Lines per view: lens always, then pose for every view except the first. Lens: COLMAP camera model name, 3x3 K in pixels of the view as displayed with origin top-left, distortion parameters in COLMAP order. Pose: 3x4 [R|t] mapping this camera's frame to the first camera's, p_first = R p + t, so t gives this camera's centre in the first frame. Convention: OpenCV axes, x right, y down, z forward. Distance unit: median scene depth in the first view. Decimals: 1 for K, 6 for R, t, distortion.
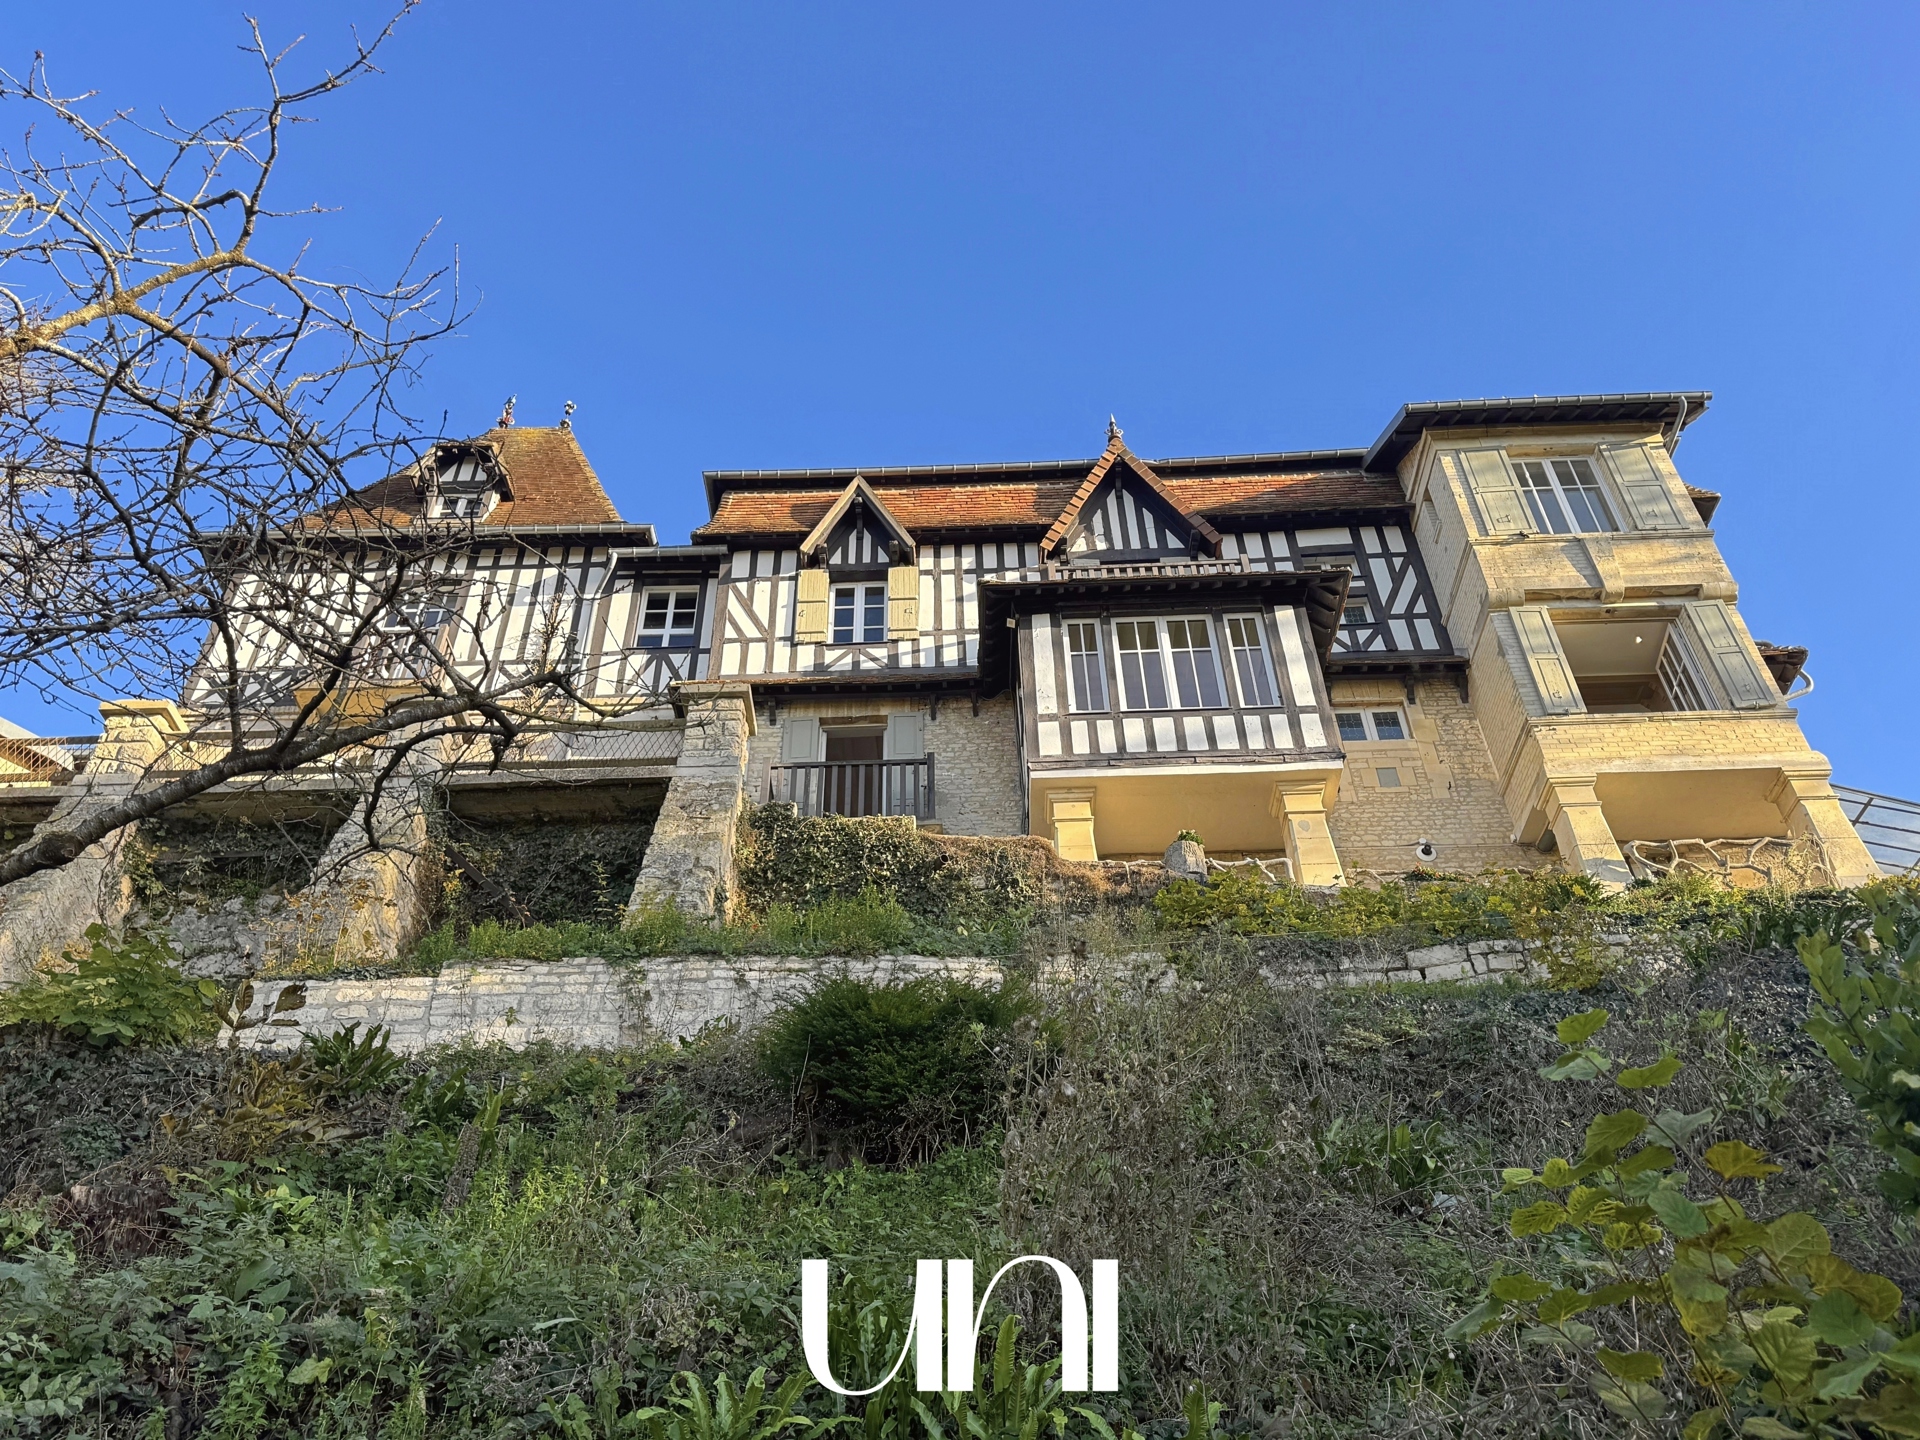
lens RADIAL K [[1502.7, 0, 950.8], [0, 1502.7, 720.2], [0, 0, 1]] dist [0.107154, -0.149467]
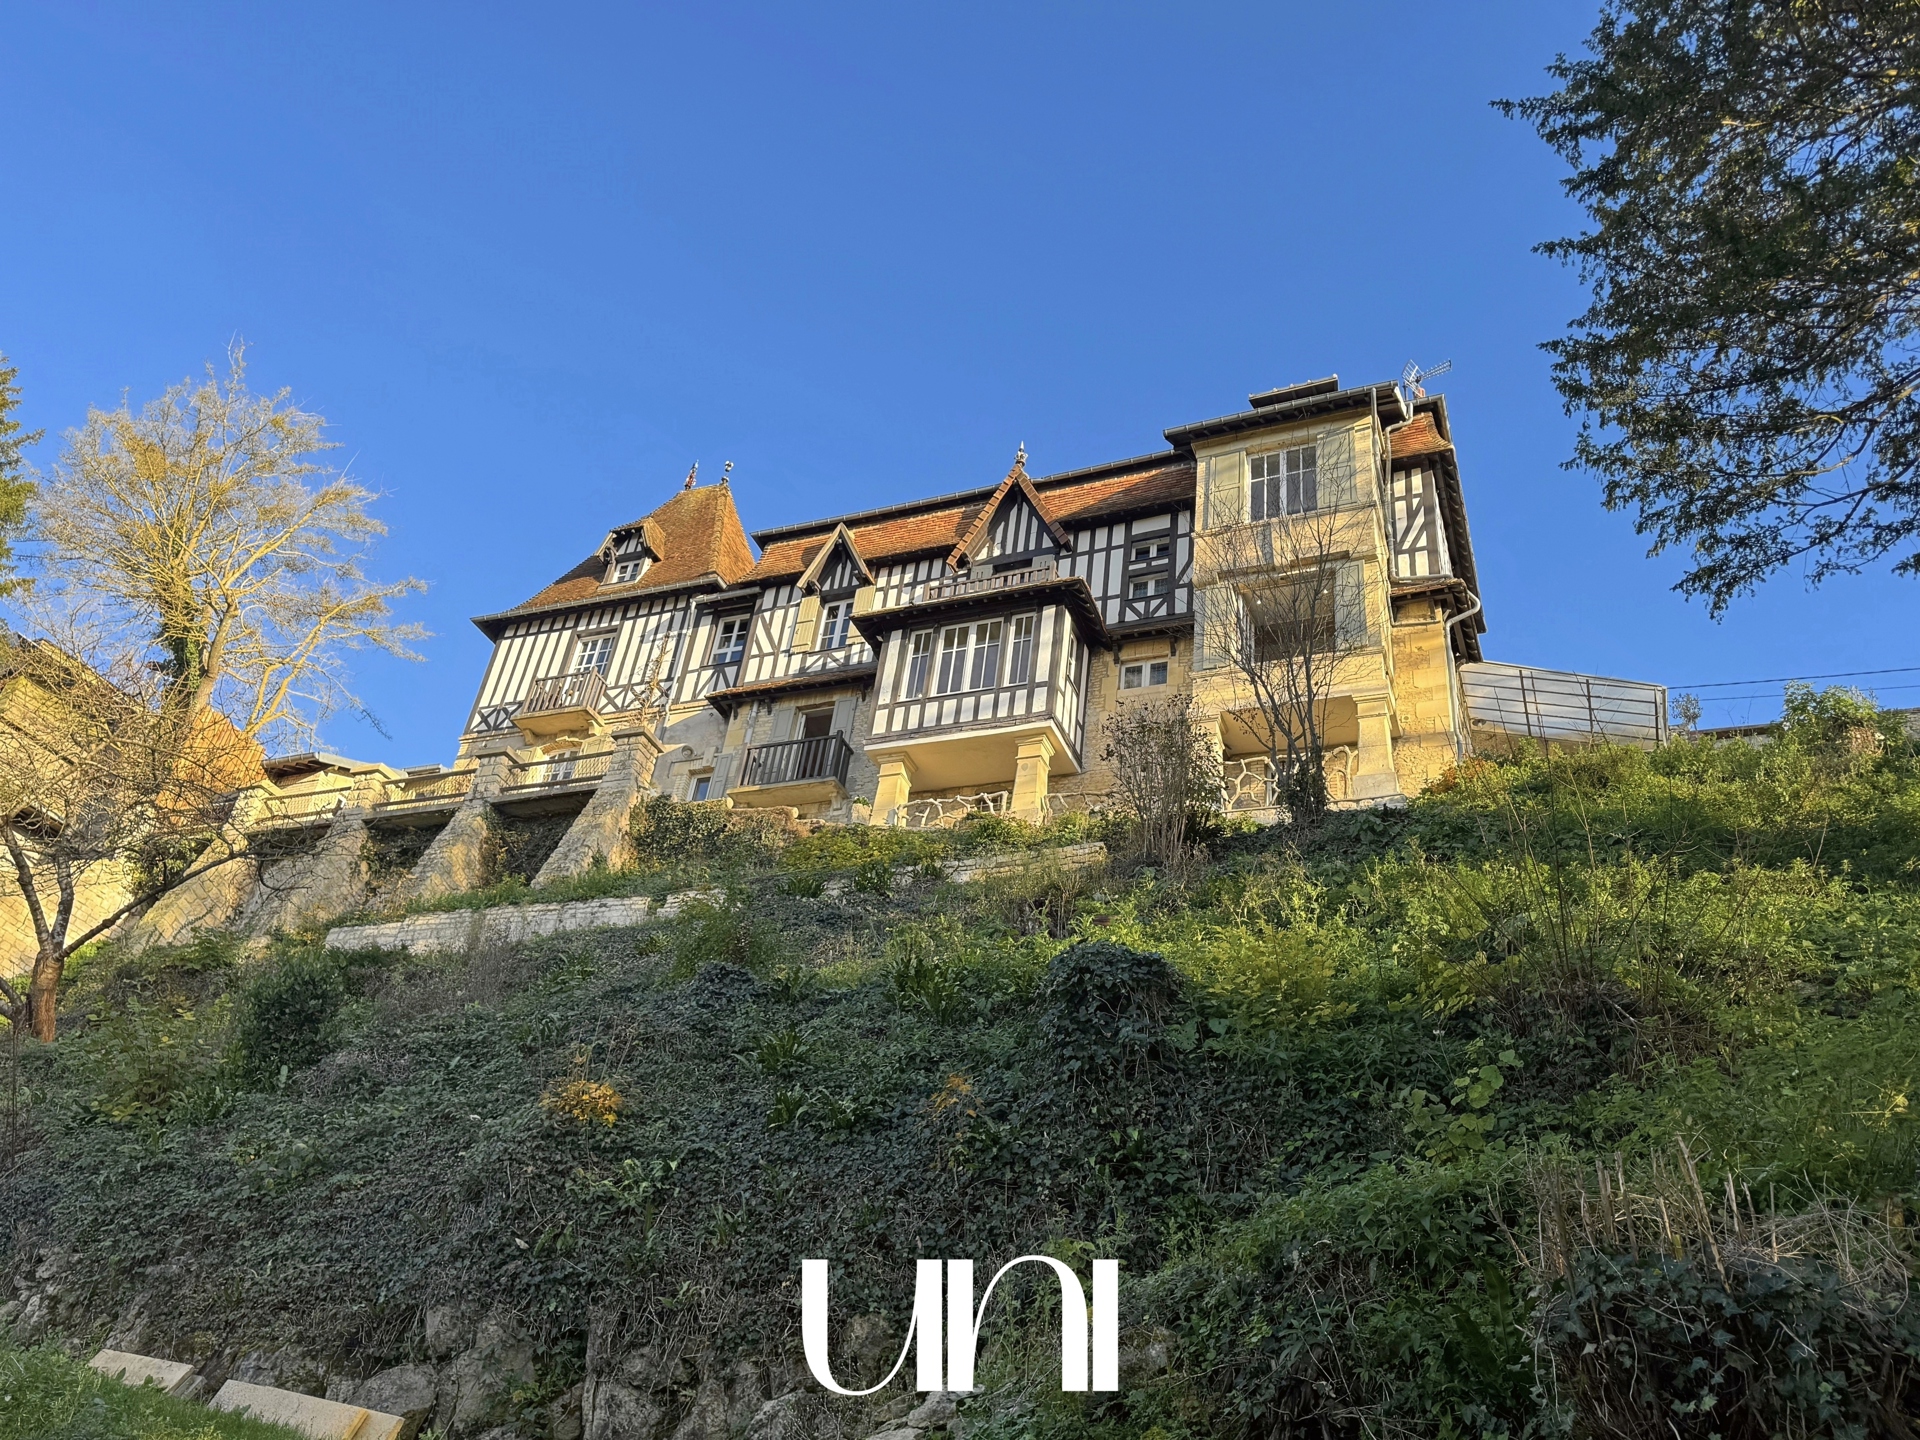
lens RADIAL K [[1502.7, 0, 942.5], [0, 1502.7, 714.2], [0, 0, 1]] dist [0.107154, -0.149467]
pose [[0.923818, -0.095722, -0.370672, 0.572054], [0.135637, 0.987268, 0.083094, -0.094141], [0.357999, -0.127040, 0.925039, -0.325795]]
